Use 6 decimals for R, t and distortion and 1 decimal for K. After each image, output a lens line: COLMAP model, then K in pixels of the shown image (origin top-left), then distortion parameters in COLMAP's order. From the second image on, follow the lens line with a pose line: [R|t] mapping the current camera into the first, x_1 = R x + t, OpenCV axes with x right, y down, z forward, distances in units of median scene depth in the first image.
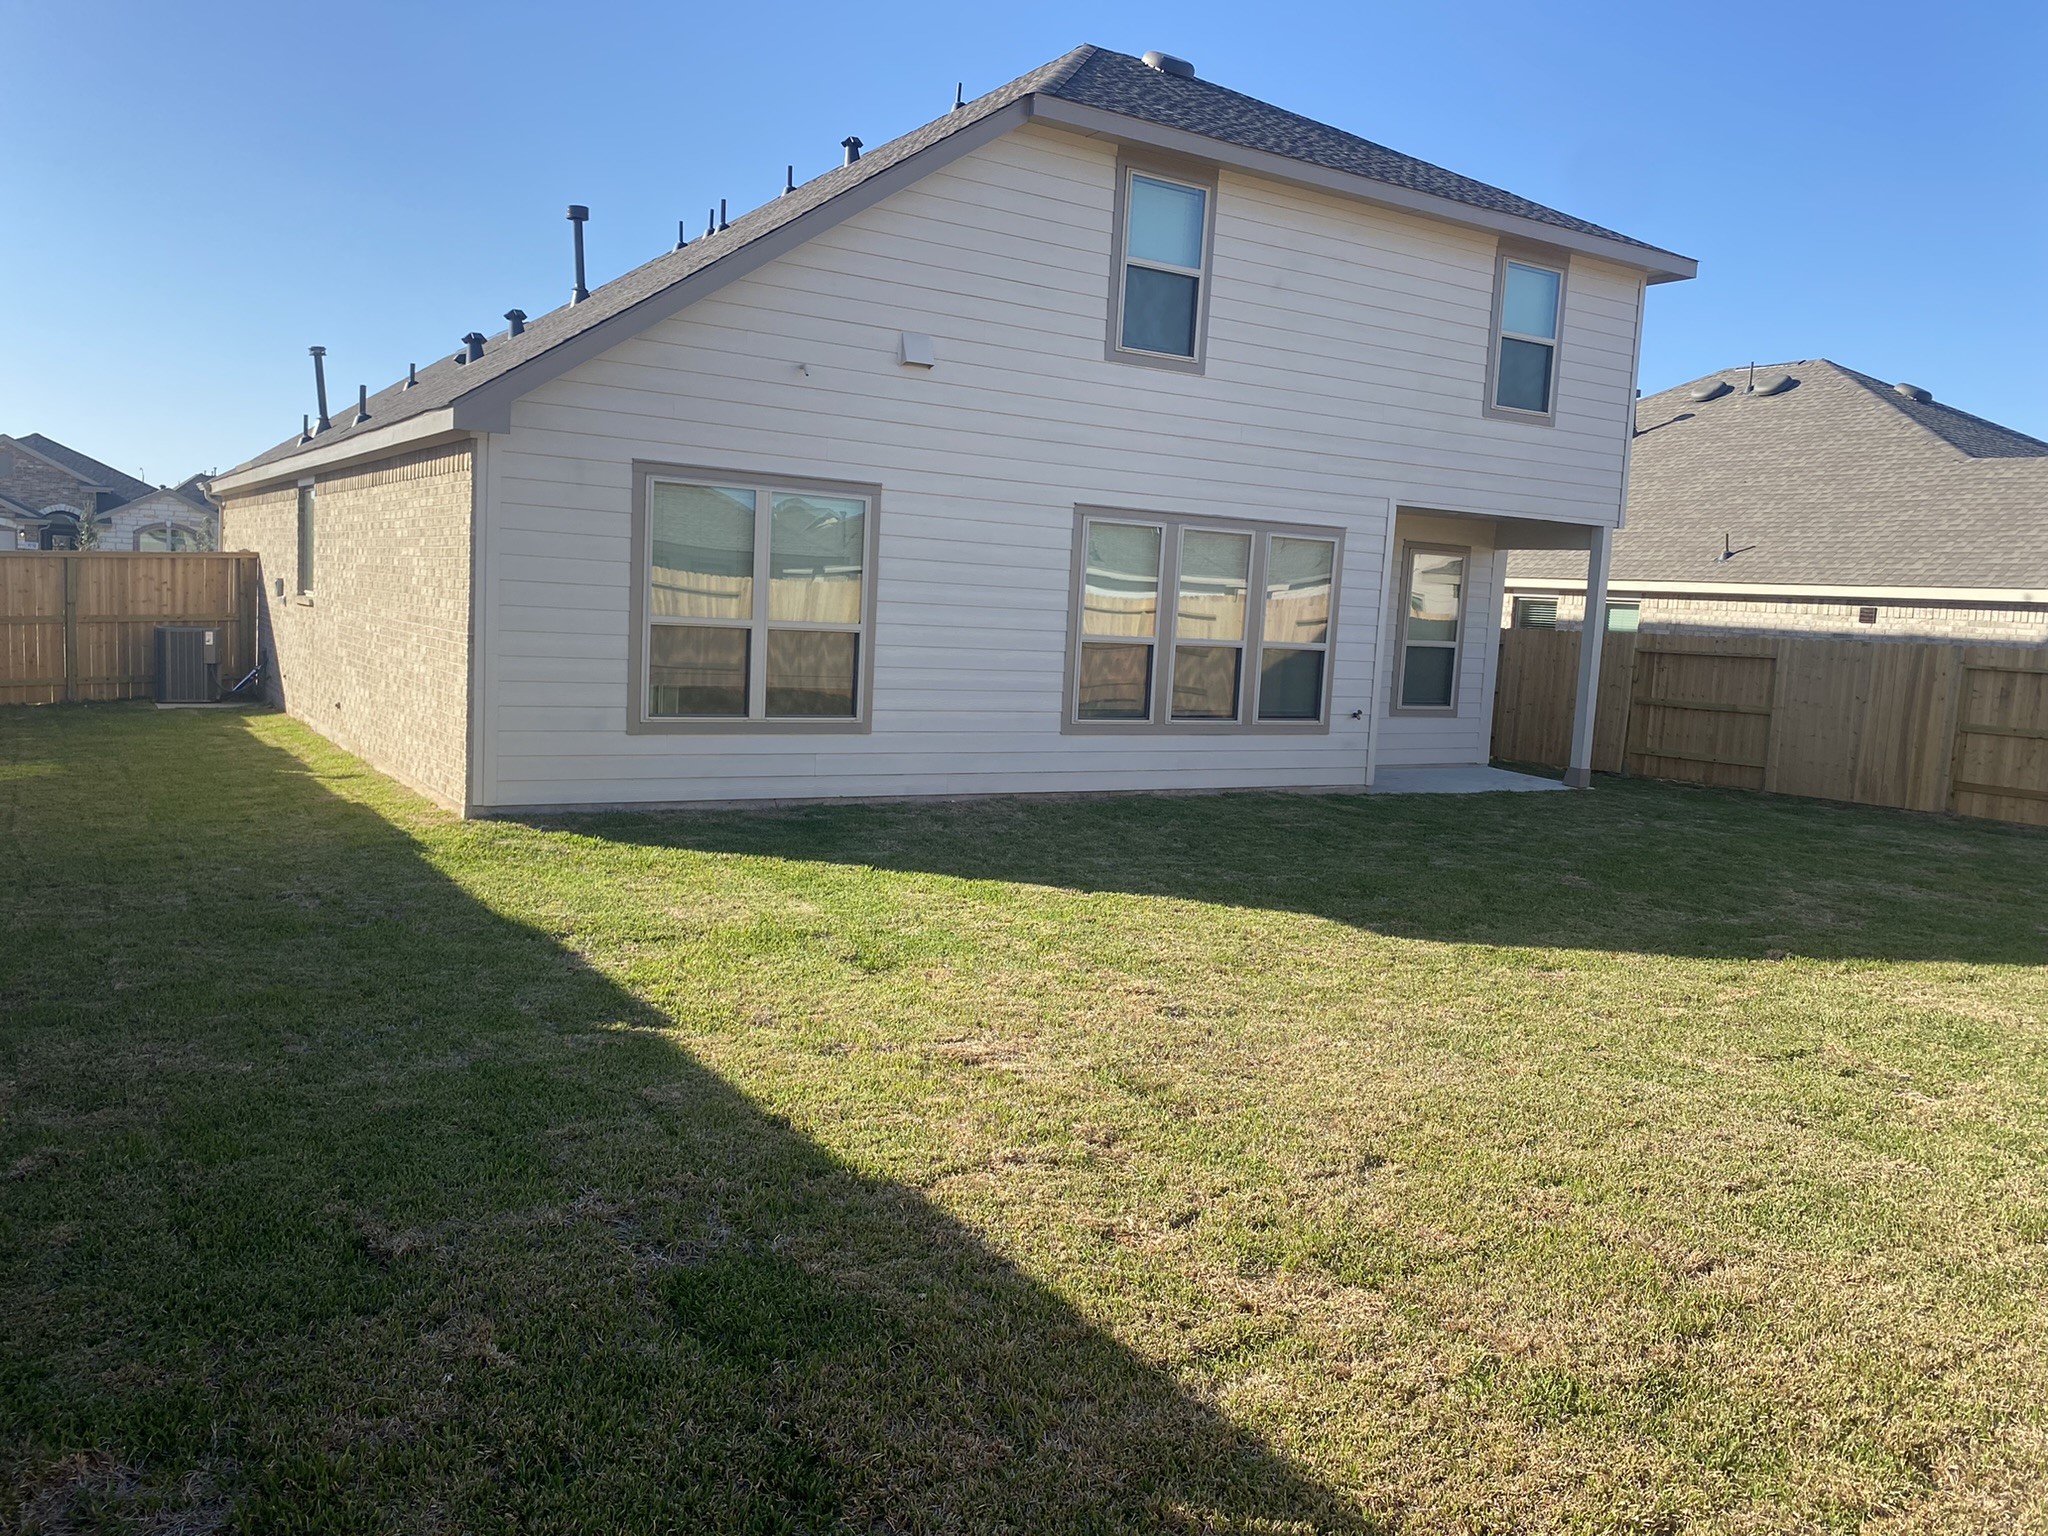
lens RADIAL K [[1545.7, 0, 1022.6], [0, 1545.7, 769.8], [0, 0, 1]] dist [0.041353, -0.017897]
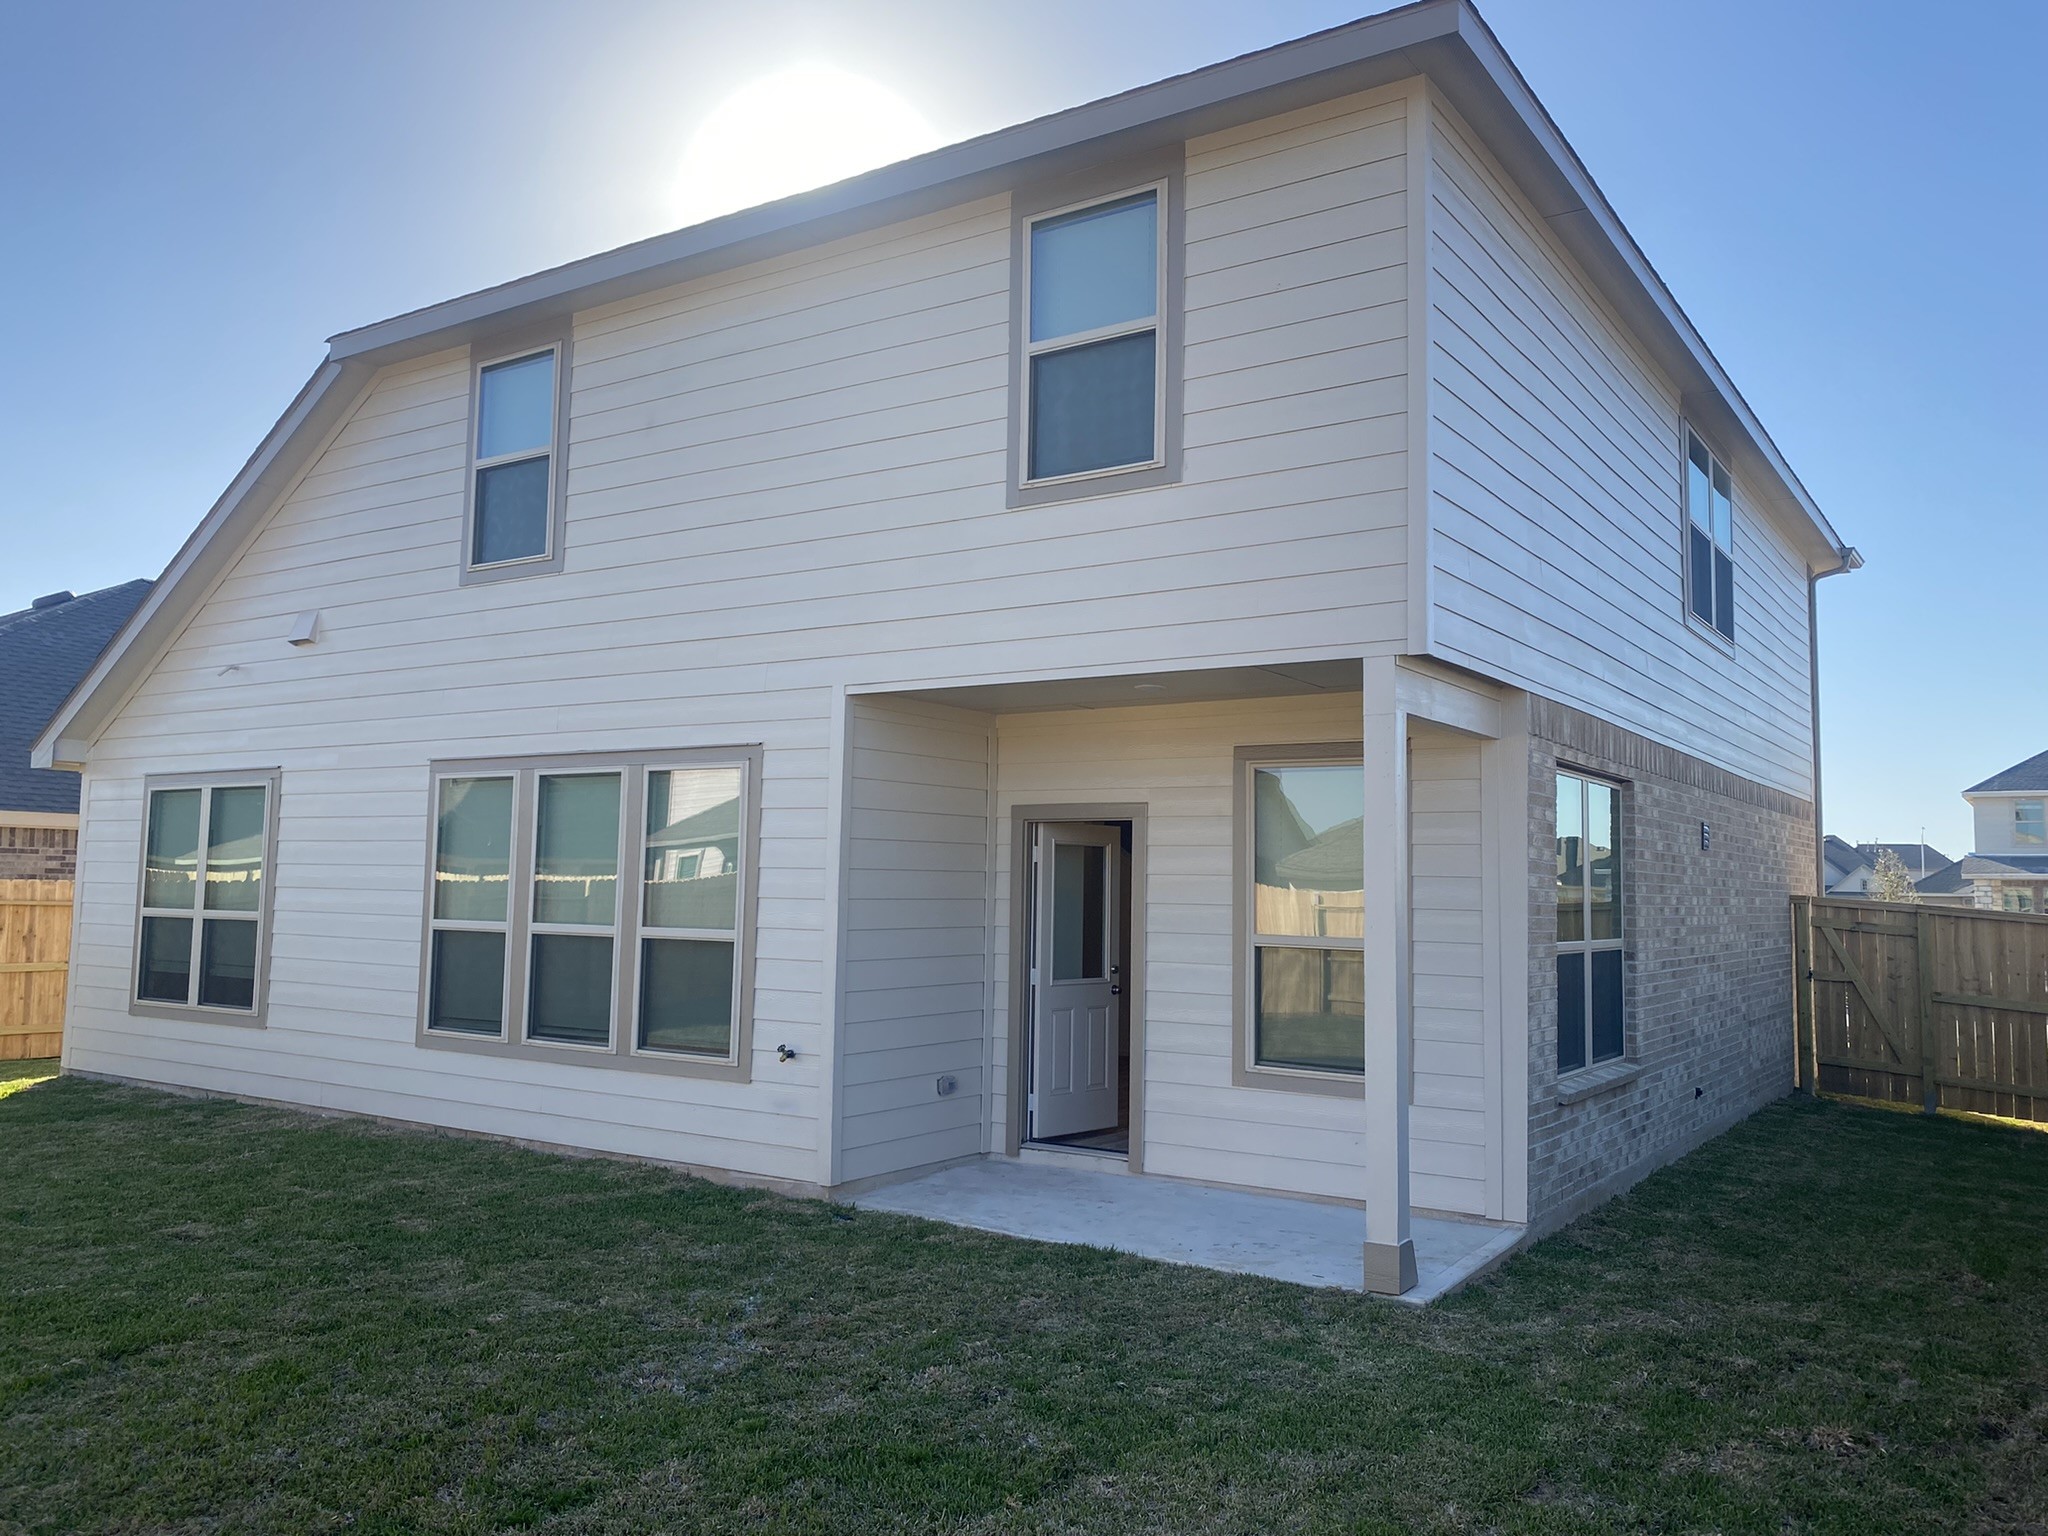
lens RADIAL K [[1545.7, 0, 1025.3], [0, 1545.7, 762.6], [0, 0, 1]] dist [0.041353, -0.017897]
pose [[0.410000, -0.113840, -0.904953, 0.880406], [-0.102518, 0.980141, -0.169745, -0.059157], [0.906306, 0.162370, 0.390188, 0.927994]]
